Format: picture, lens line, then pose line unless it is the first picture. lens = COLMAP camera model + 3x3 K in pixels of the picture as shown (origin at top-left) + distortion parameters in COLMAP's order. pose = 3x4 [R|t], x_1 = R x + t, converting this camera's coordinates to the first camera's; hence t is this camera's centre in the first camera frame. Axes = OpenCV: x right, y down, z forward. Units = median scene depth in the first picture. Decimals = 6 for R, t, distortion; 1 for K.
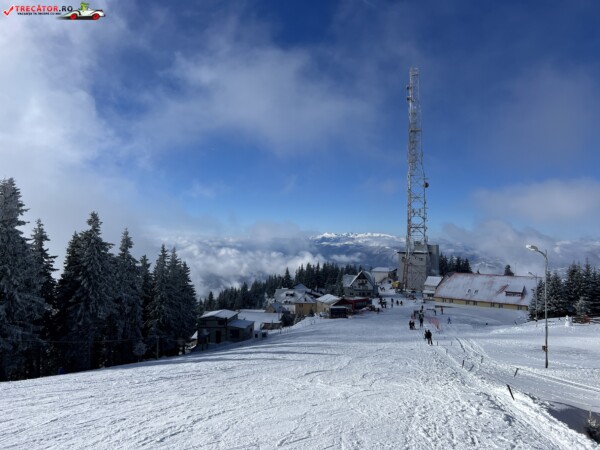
lens RADIAL K [[450.2, 0, 299.3], [0, 450.2, 238.1], [0, 0, 1]] dist [0.000646, -0.001976]
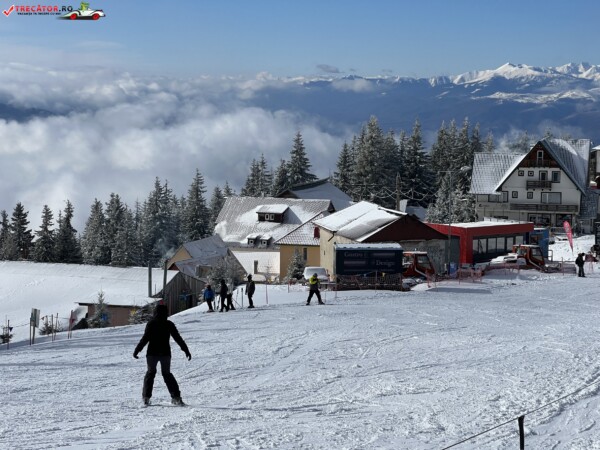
lens RADIAL K [[1305.2, 0, 300.0], [0, 1305.2, 225.0], [0, 0, 1]] dist [-0.094447, 4.474612]
pose [[0.995191, 0.016740, -0.096518, 0.070098], [-0.006159, 0.994033, 0.108902, 0.040199], [0.097765, -0.107784, 0.989356, 0.185252]]
